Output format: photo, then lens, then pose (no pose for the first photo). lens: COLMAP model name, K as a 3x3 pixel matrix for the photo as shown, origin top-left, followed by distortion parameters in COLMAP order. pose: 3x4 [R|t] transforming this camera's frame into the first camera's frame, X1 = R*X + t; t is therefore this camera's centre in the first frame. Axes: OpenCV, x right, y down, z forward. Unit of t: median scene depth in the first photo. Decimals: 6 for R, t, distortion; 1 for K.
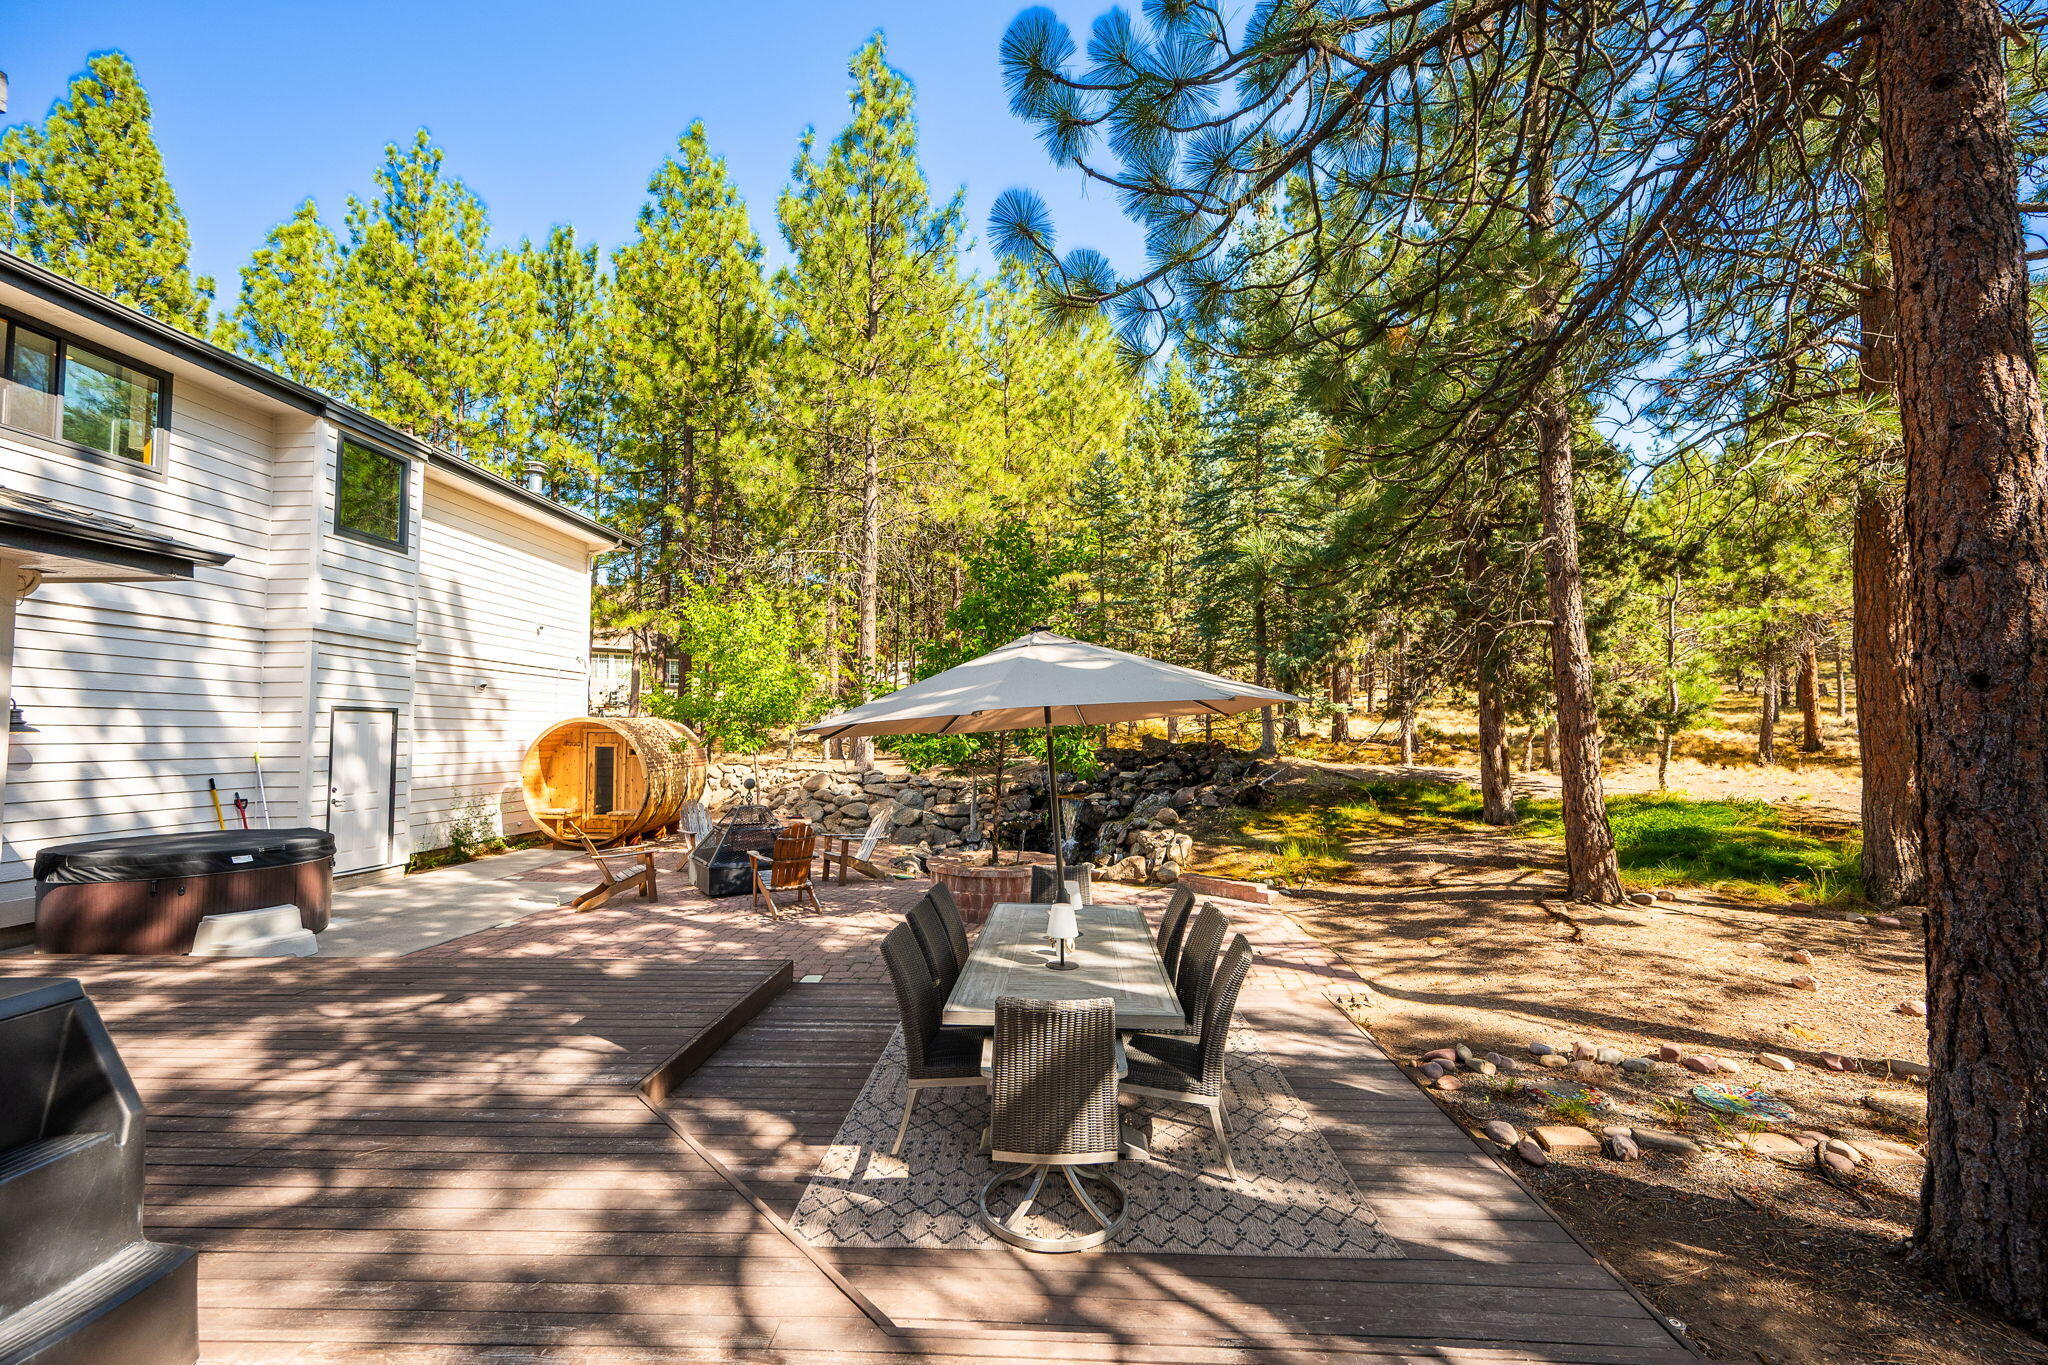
lens RADIAL K [[809.2, 0, 1024.0], [0, 809.2, 682.5], [0, 0, 1]] dist [-0.000397, -0.000067]
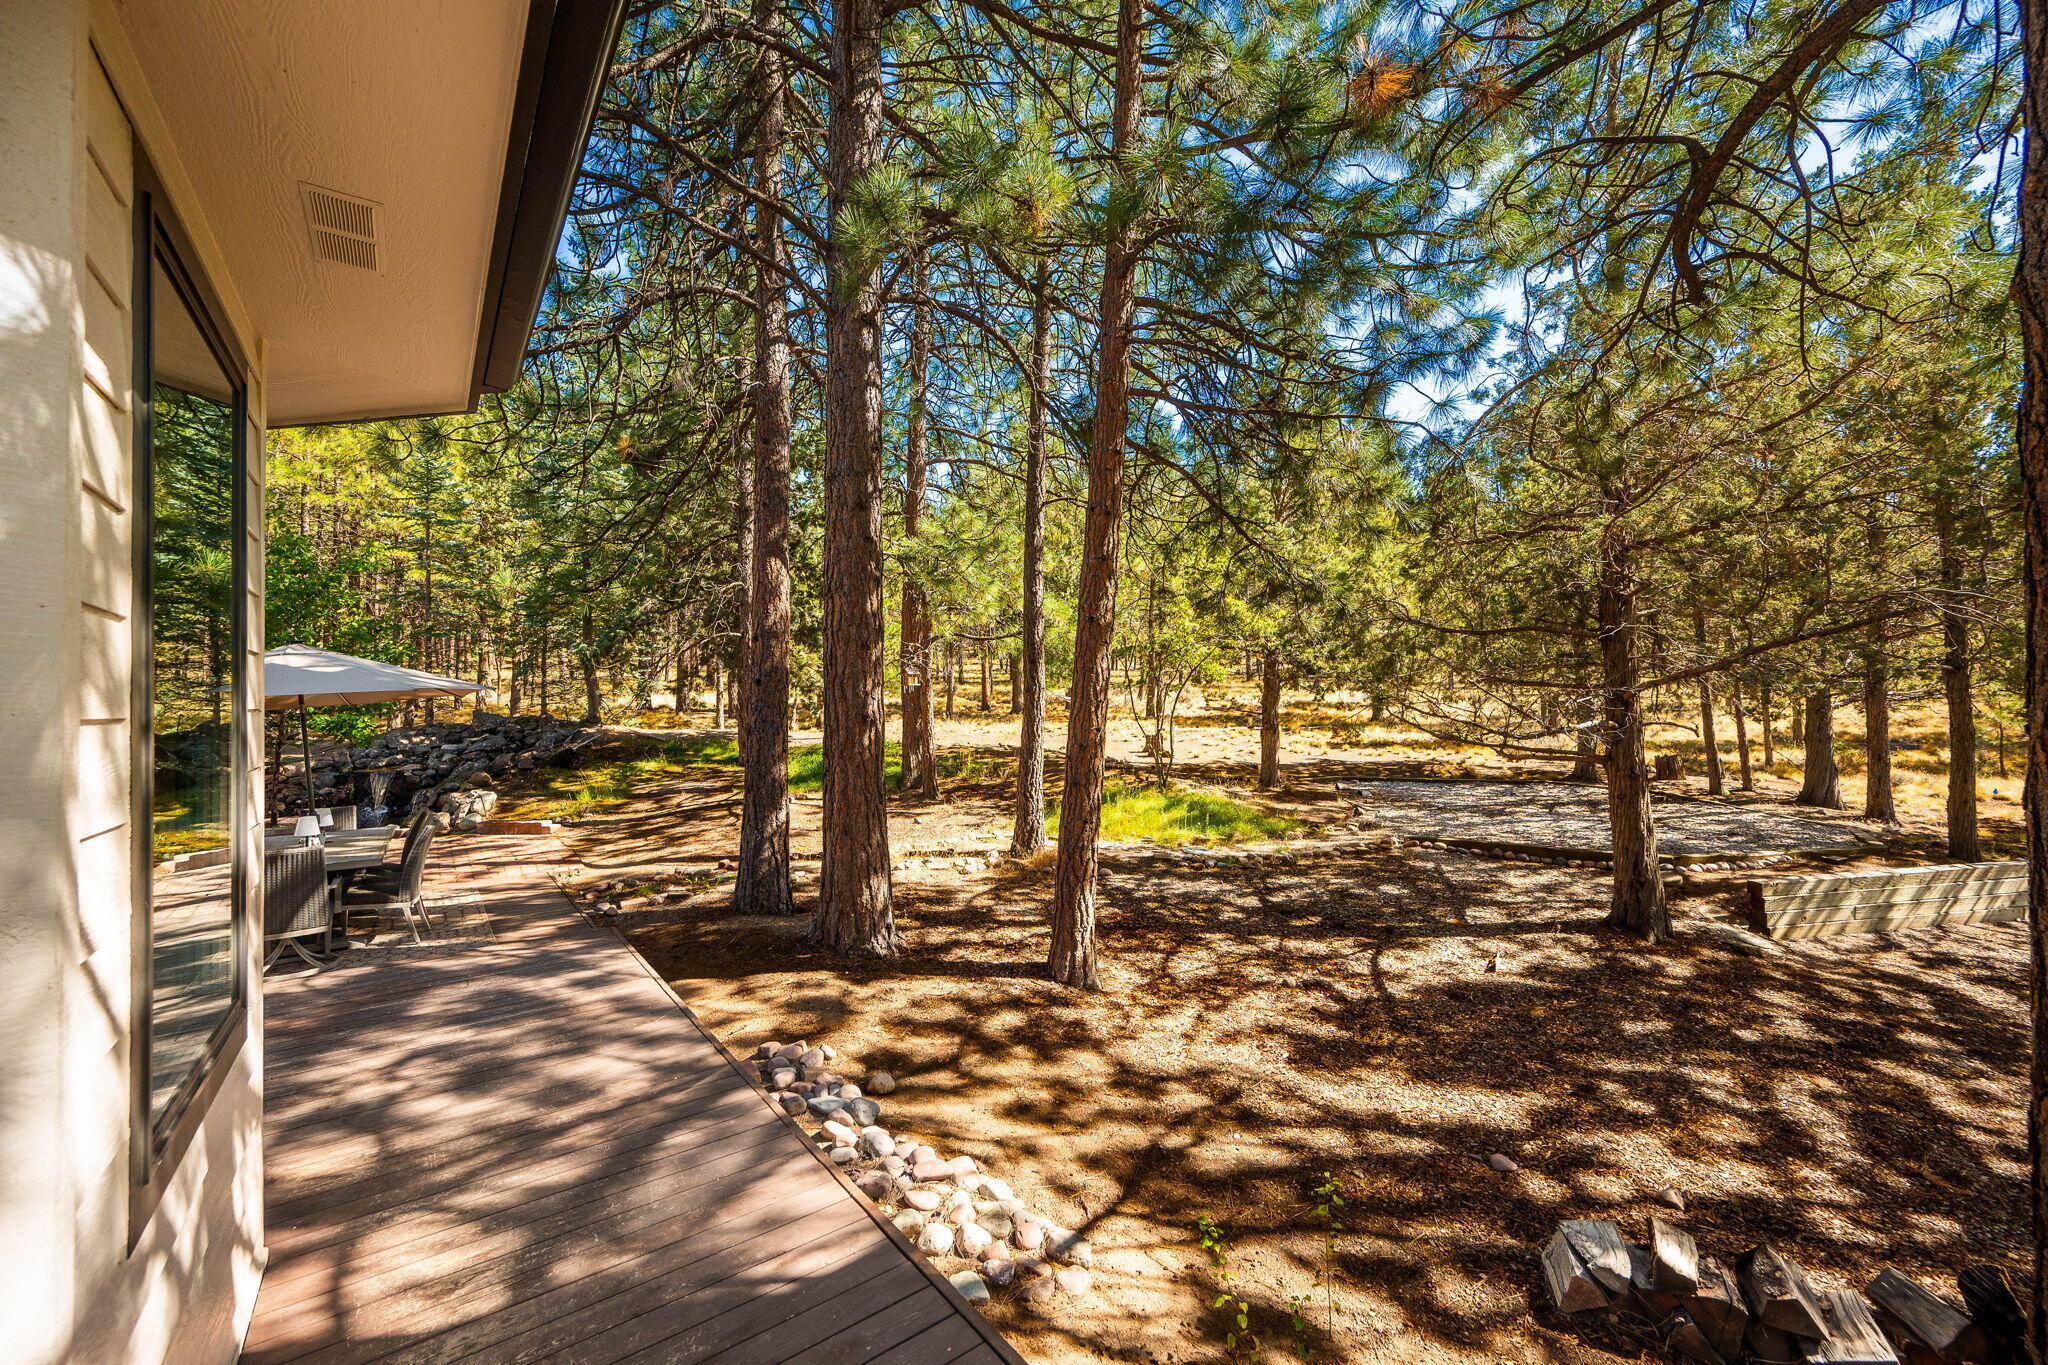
lens RADIAL K [[809.2, 0, 1024.0], [0, 809.2, 682.5], [0, 0, 1]] dist [-0.000397, -0.000067]
pose [[0.776972, -0.002195, 0.629532, 0.055466], [-0.020311, 0.999386, 0.028552, -0.026558], [-0.629208, -0.034970, 0.776450, -0.437564]]
